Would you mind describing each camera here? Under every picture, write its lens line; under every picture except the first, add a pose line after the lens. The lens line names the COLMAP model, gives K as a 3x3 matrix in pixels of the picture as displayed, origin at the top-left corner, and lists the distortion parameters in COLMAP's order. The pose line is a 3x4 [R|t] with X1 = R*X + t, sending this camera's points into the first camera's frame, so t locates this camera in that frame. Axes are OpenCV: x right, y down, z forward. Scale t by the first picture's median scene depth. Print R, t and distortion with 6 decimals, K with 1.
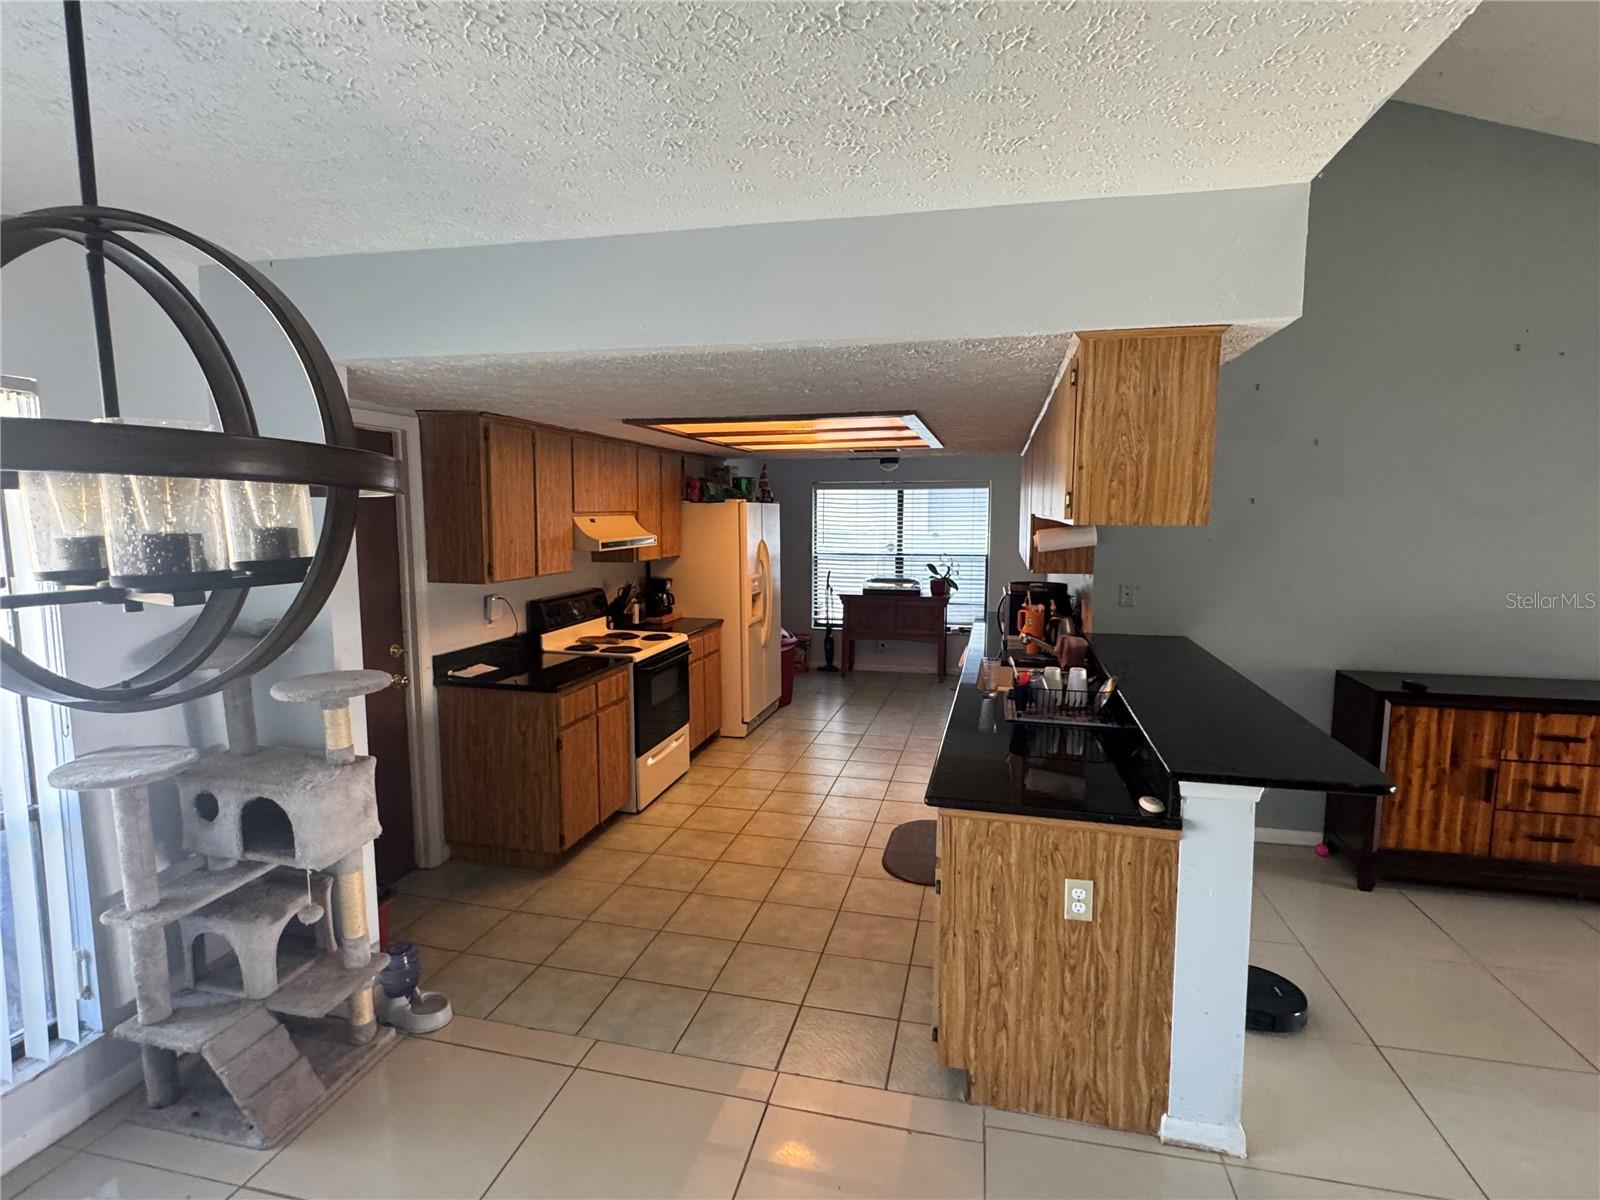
lens RADIAL K [[799.3, 0, 800.3], [0, 799.3, 596.3], [0, 0, 1]] dist [-0.003819, 0.001375]
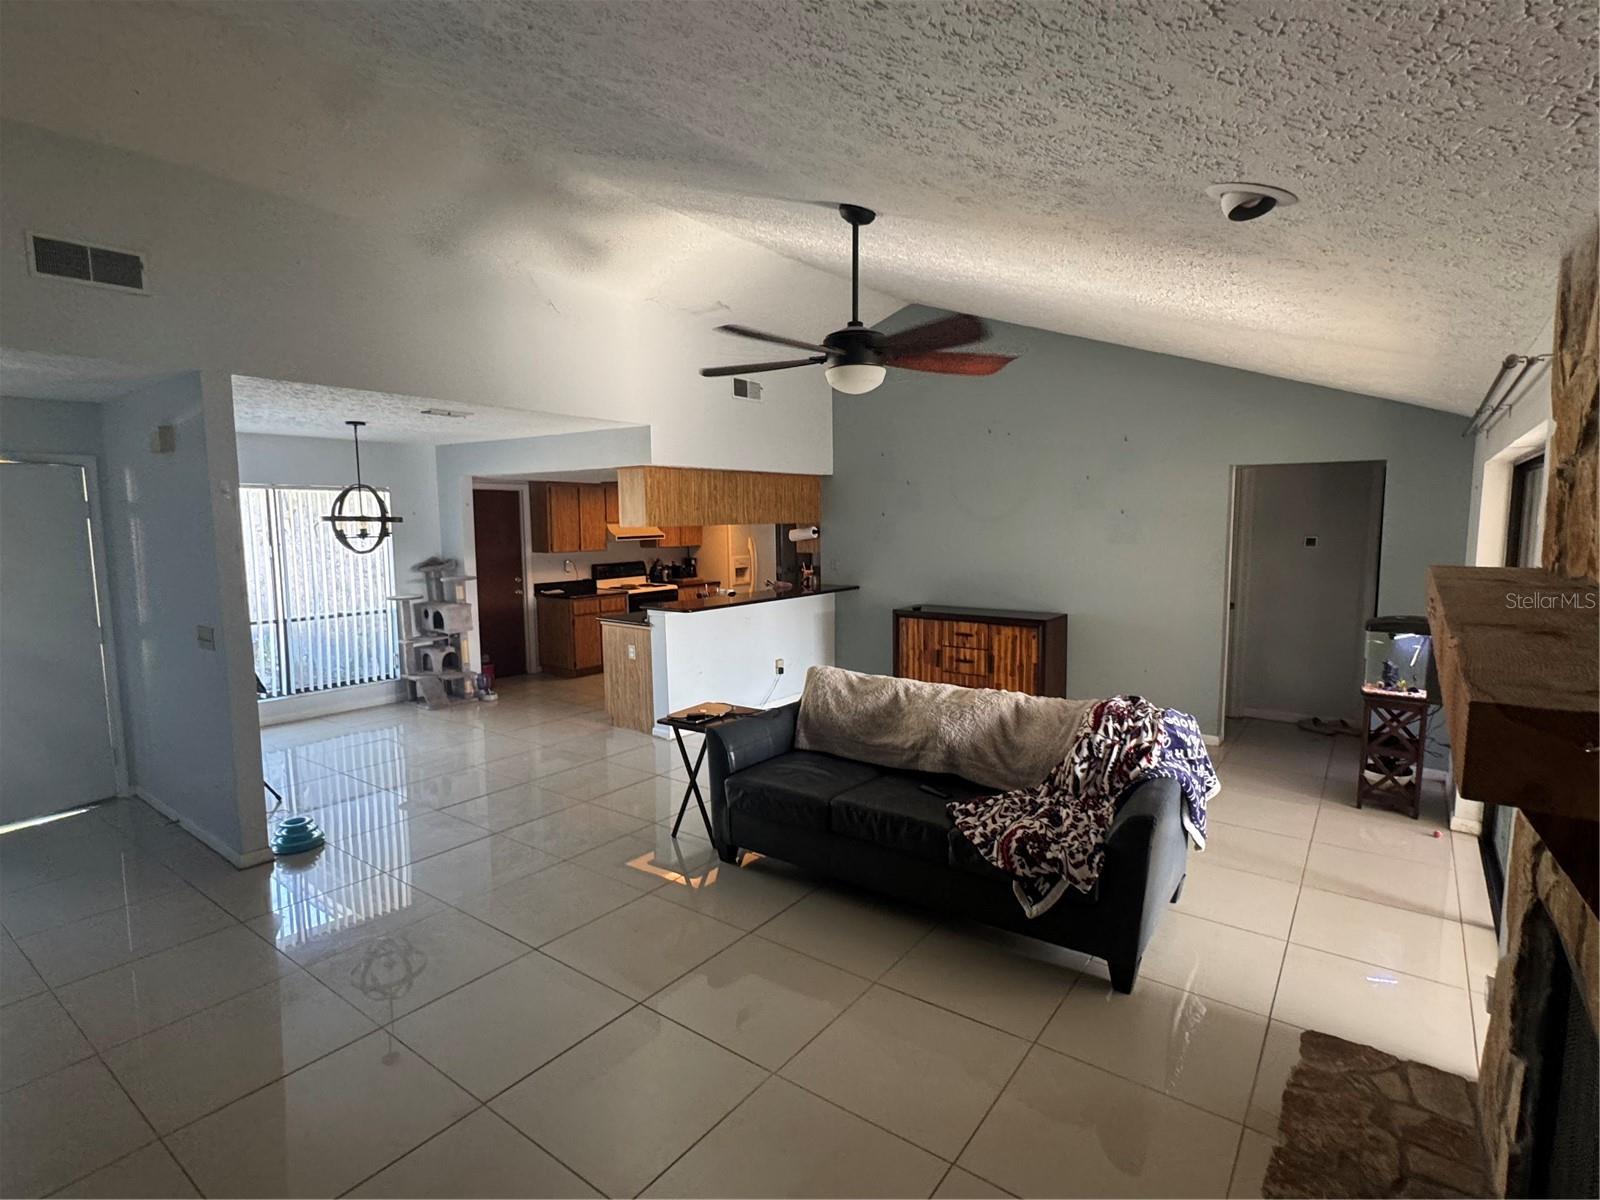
lens RADIAL K [[799.3, 0, 804.5], [0, 799.3, 601.1], [0, 0, 1]] dist [-0.003819, 0.001375]
pose [[0.917281, 0.032742, -0.396893, 1.355096], [-0.032831, 0.999439, 0.006572, 0.094659], [0.396886, 0.007002, 0.917841, -0.954245]]
